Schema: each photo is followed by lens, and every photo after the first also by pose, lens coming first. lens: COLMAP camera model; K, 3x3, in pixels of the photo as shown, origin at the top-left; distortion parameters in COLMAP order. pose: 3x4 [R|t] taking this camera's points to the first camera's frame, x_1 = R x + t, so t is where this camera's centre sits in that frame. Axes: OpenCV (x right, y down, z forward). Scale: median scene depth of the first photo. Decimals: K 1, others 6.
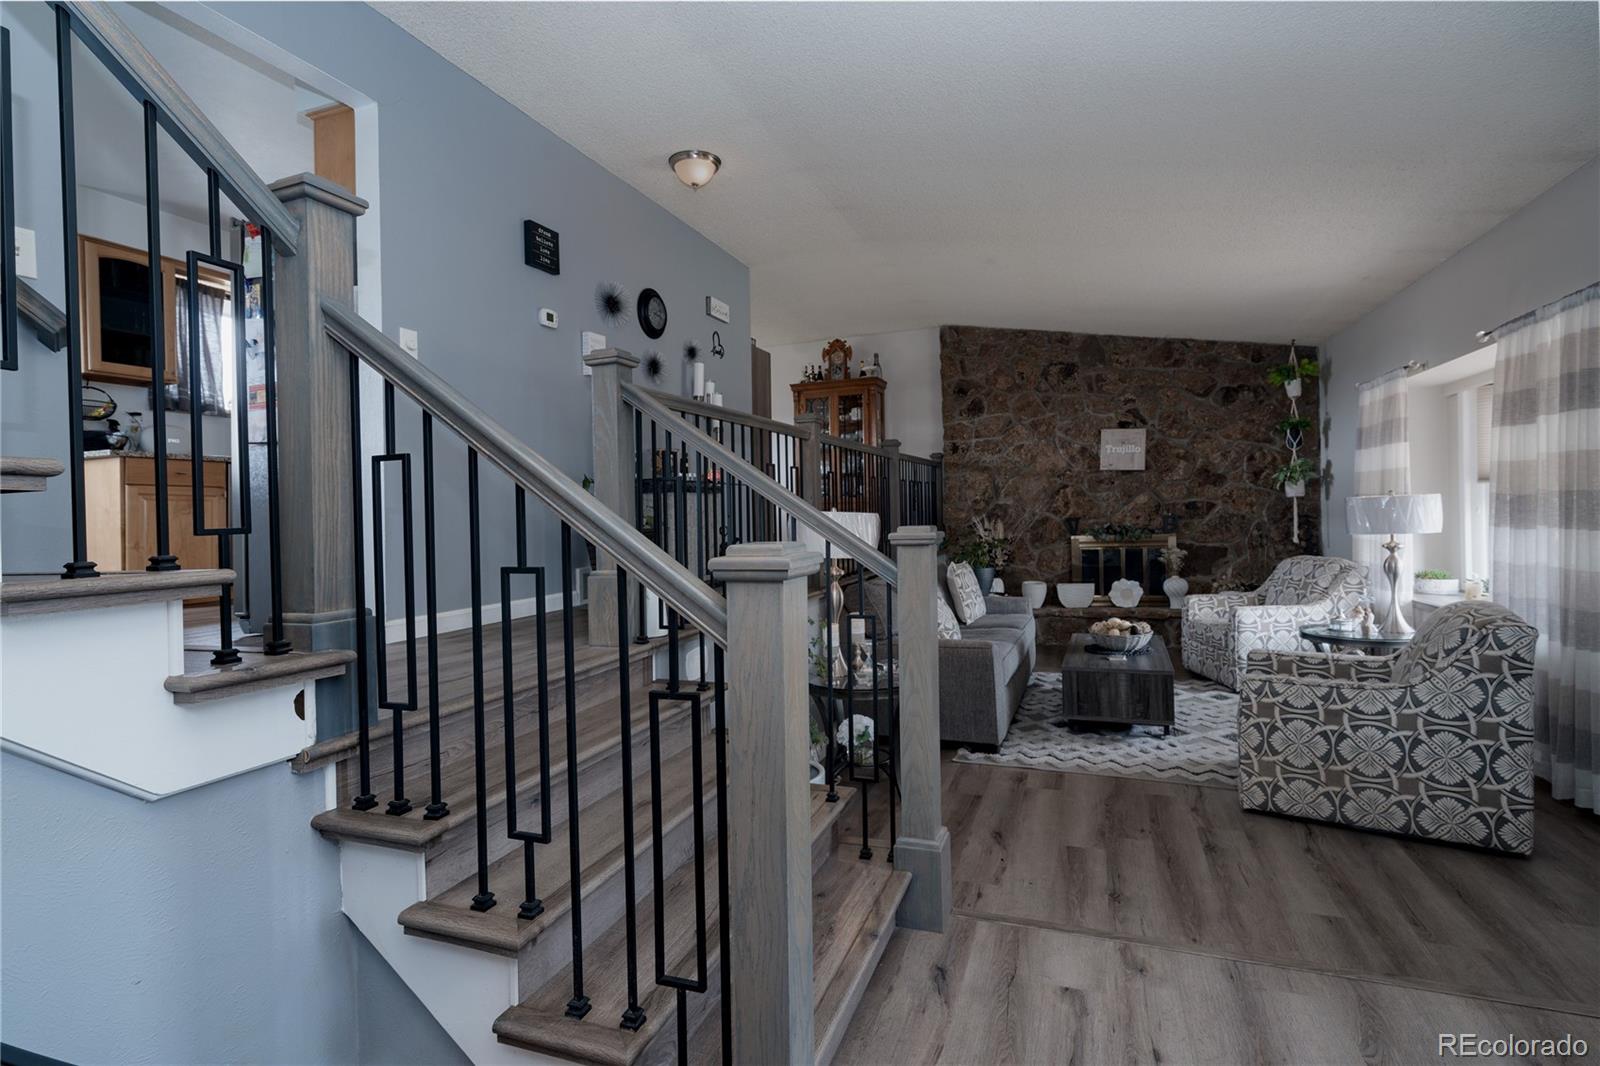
lens RADIAL K [[764.8, 0, 802.1], [0, 764.8, 500.4], [0, 0, 1]] dist [-0.009266, 0.005271]
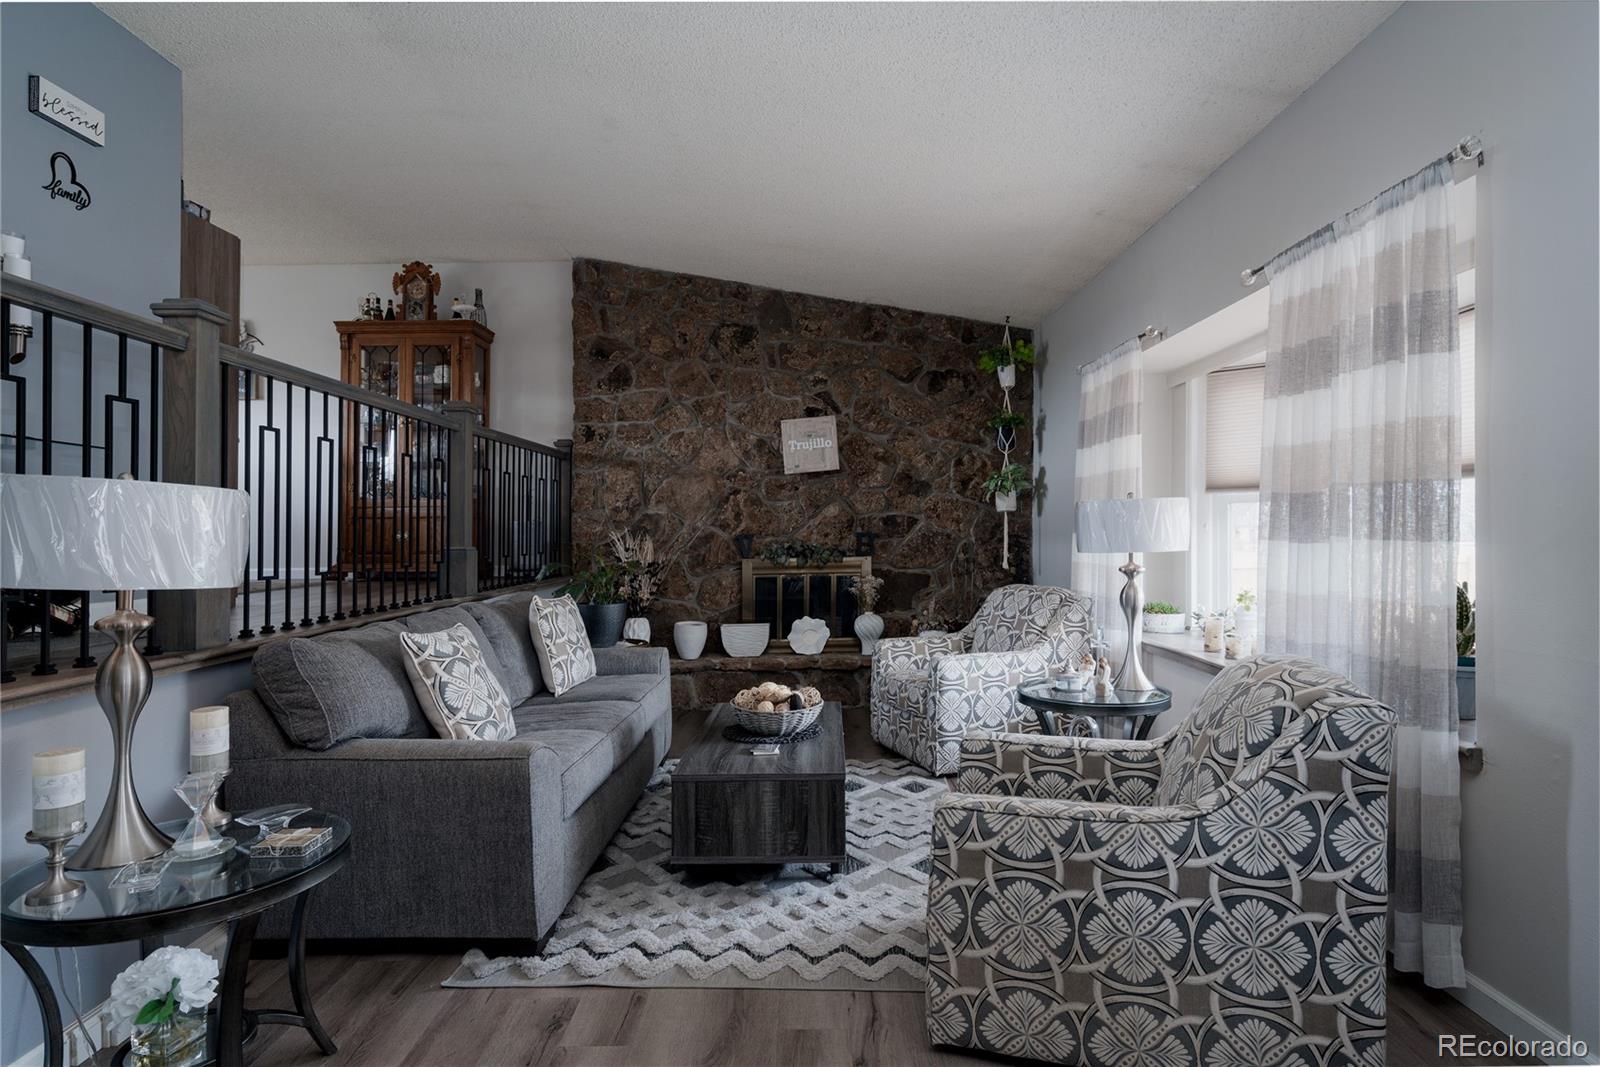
lens RADIAL K [[862.7, 0, 809.6], [0, 862.7, 525.1], [0, 0, 1]] dist [-0.001492, 0.000012]
pose [[0.933546, 0.021699, 0.357801, 0.120870], [-0.021781, 0.999756, -0.003800, 0.016429], [-0.357796, -0.004245, 0.933790, 0.211824]]
